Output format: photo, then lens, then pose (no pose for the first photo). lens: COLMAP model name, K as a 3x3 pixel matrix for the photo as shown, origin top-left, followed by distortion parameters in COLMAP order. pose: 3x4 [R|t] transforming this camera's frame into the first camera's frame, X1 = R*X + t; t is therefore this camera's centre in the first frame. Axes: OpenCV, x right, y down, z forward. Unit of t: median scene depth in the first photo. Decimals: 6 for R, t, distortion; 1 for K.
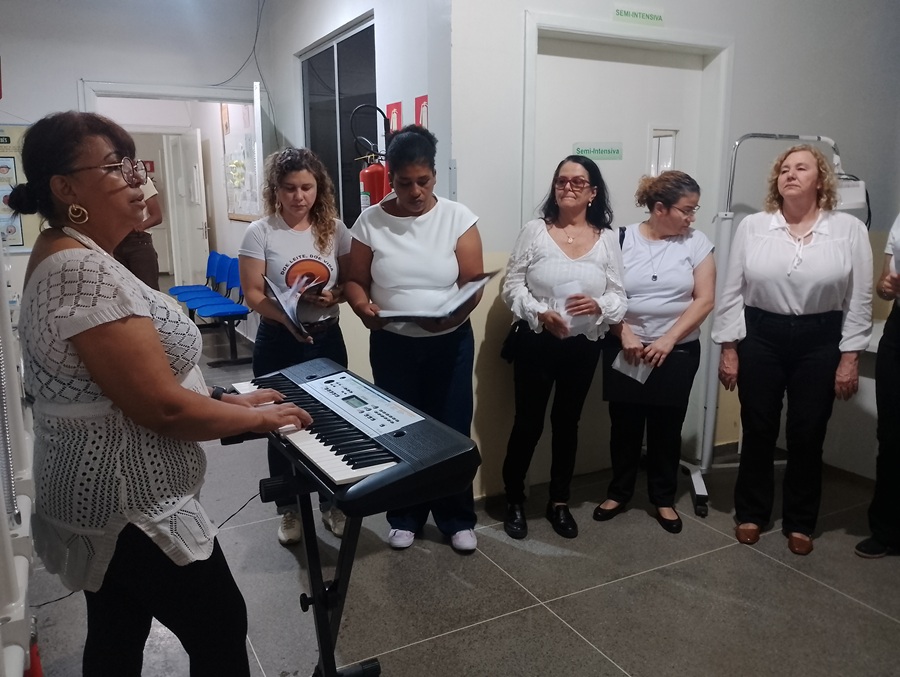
lens RADIAL K [[743.7, 0, 449.0], [0, 743.7, 339.9], [0, 0, 1]] dist [0.013956, -0.102558]
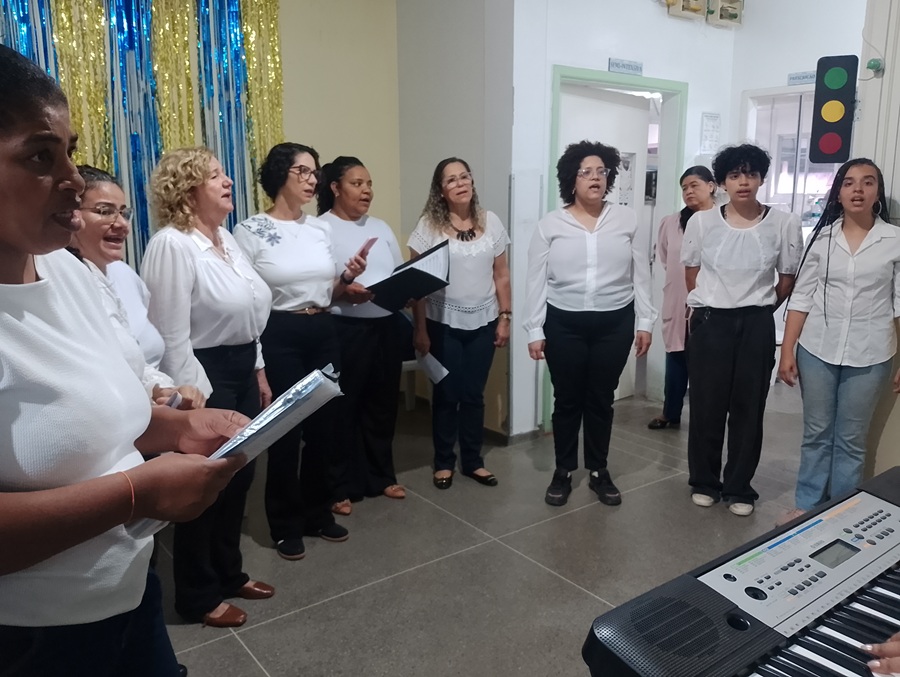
lens RADIAL K [[743.7, 0, 449.9], [0, 743.7, 337.7], [0, 0, 1]] dist [0.013956, -0.102558]
pose [[-0.153565, -0.178257, 0.971927, -0.596099], [0.185288, 0.960953, 0.205520, -0.251090], [-0.970611, 0.211648, -0.114540, 1.271181]]
